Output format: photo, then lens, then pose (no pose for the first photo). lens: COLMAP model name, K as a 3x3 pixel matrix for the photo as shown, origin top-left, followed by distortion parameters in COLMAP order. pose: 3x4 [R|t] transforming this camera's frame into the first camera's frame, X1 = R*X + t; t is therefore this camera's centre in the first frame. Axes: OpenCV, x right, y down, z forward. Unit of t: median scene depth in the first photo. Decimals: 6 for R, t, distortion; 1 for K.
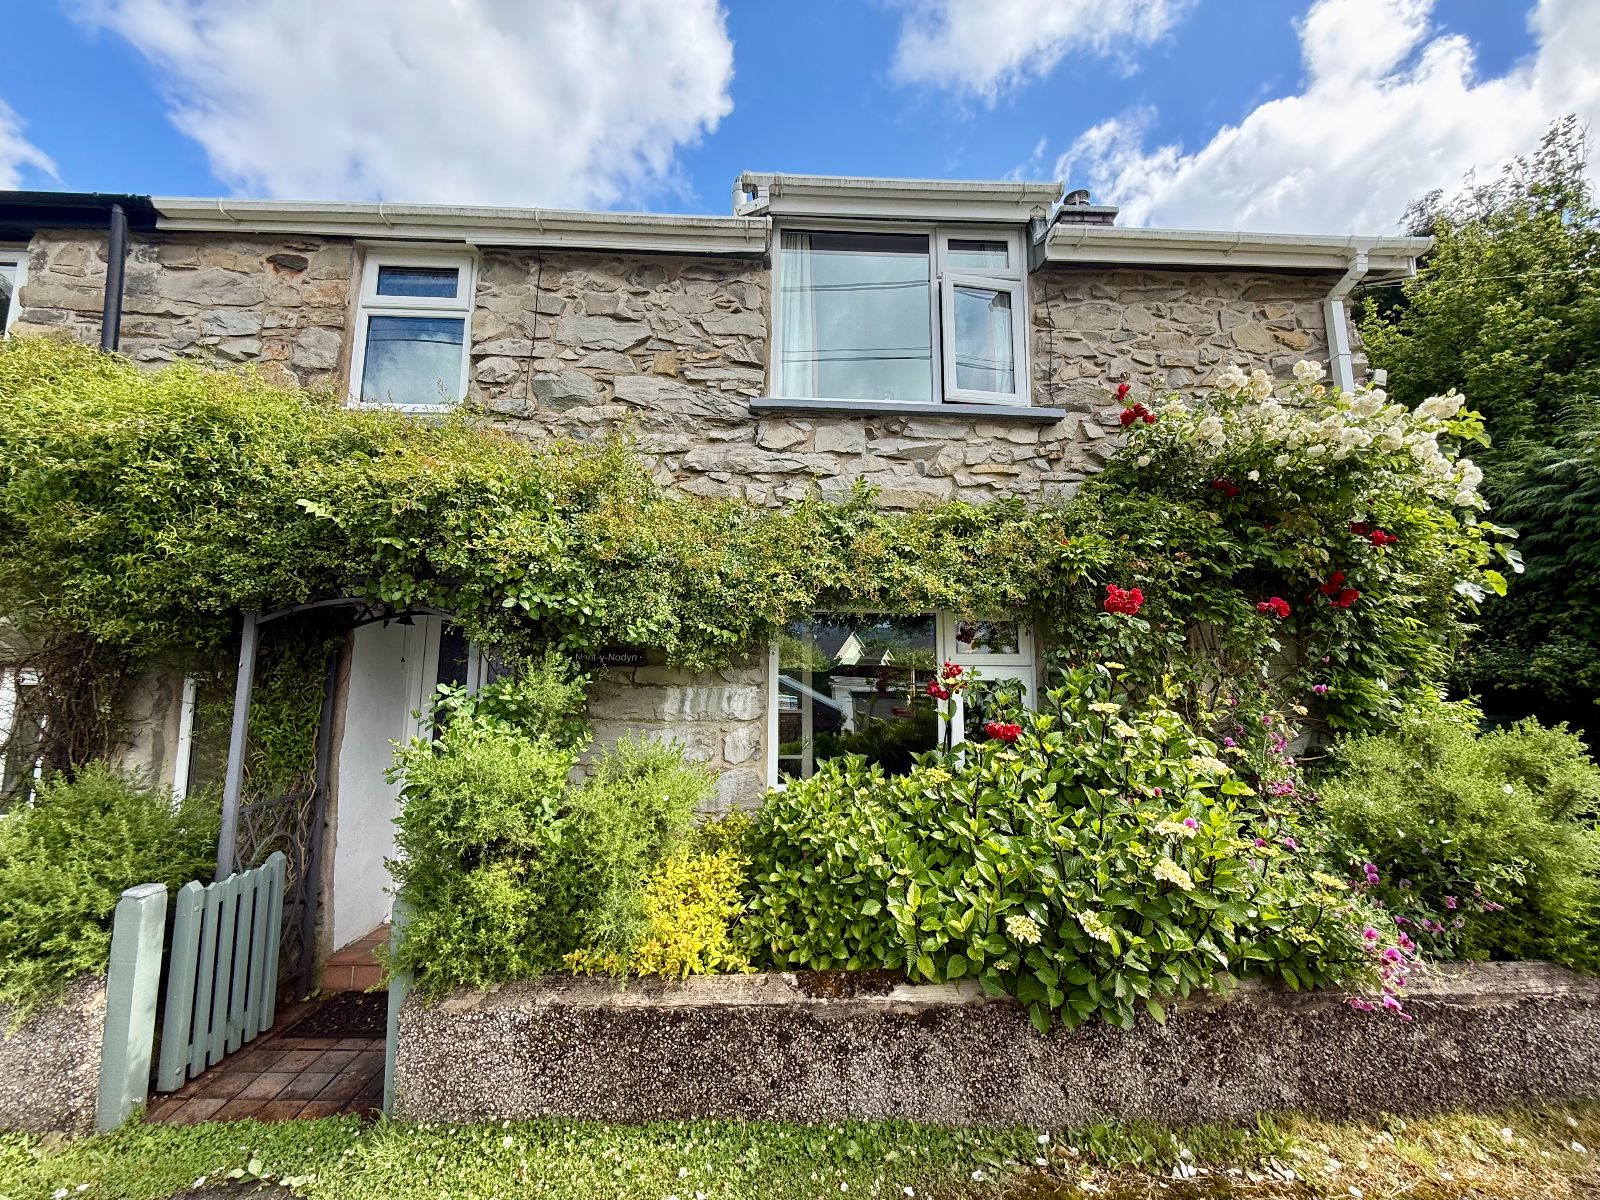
lens RADIAL K [[635.2, 0, 798.8], [0, 635.2, 597.2], [0, 0, 1]] dist [-0.001203, 0.000296]
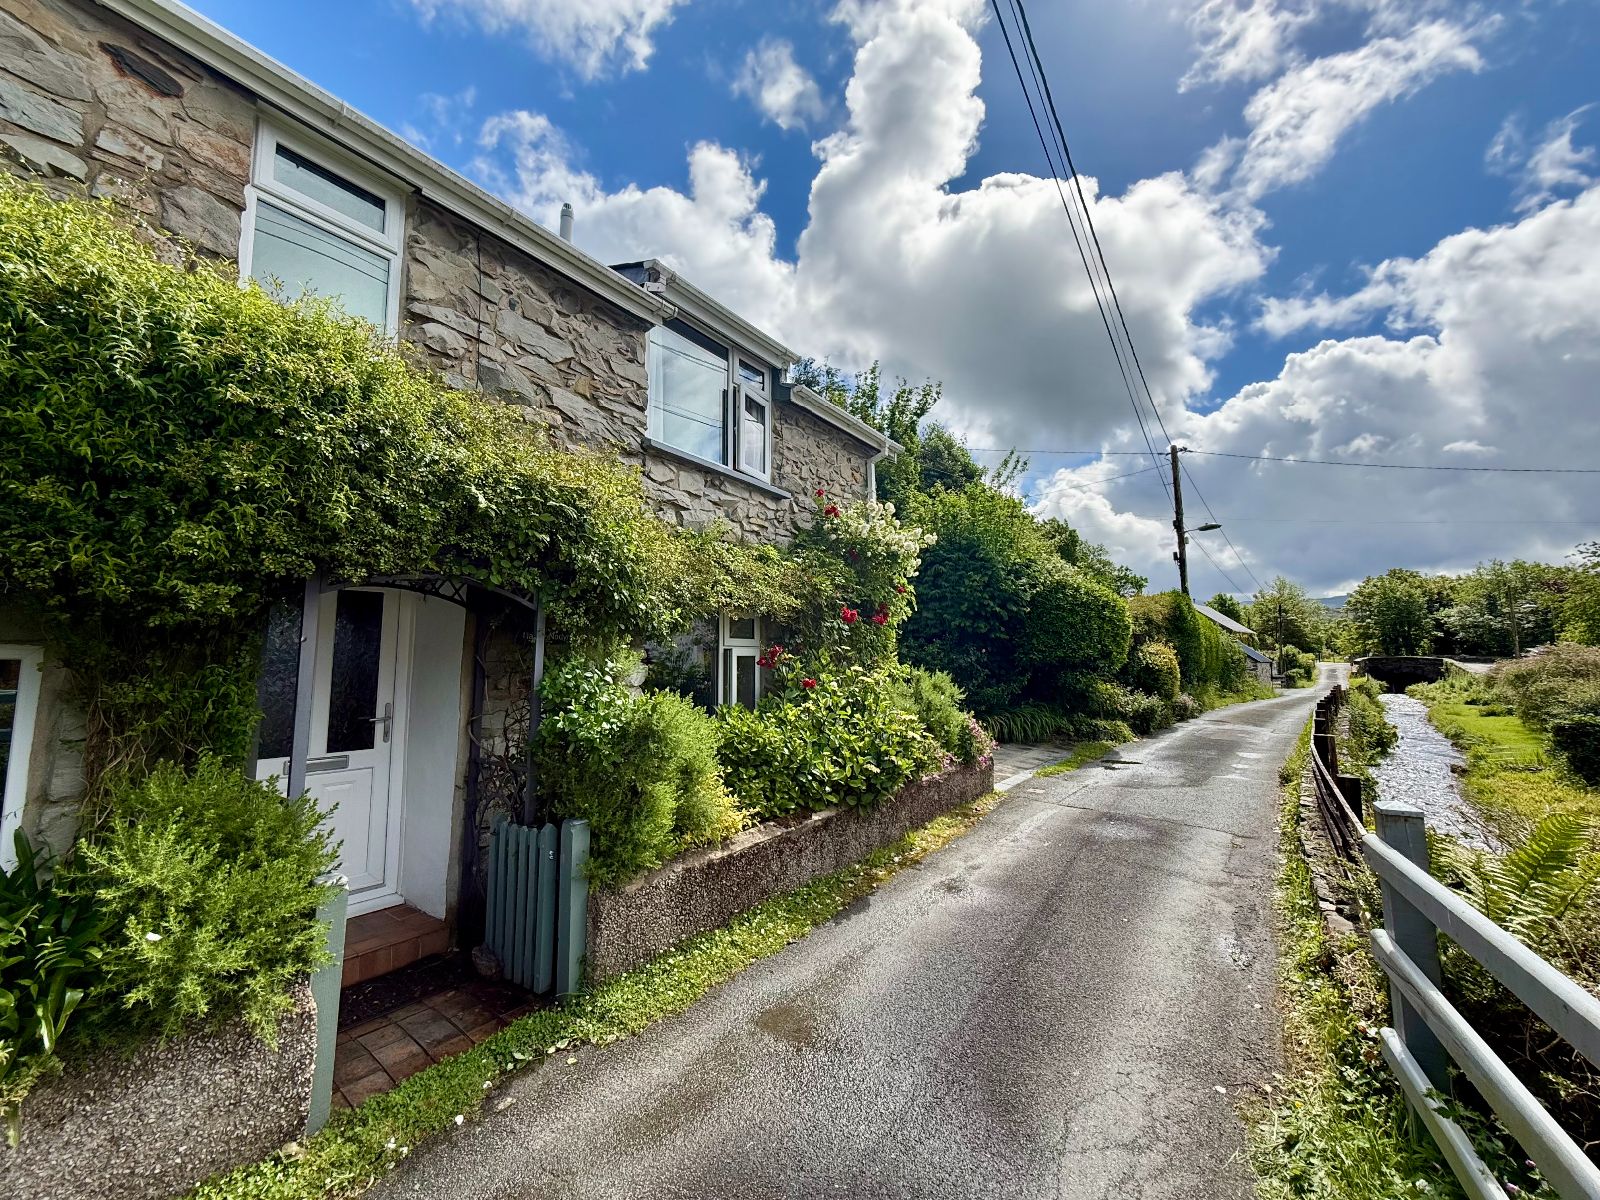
lens RADIAL K [[635.2, 0, 798.8], [0, 635.2, 597.2], [0, 0, 1]] dist [-0.001203, 0.000296]
pose [[0.602995, 0.070078, 0.794661, -0.883241], [-0.096489, 0.995228, -0.014549, -0.002495], [-0.791888, -0.067903, 0.606879, -0.050390]]
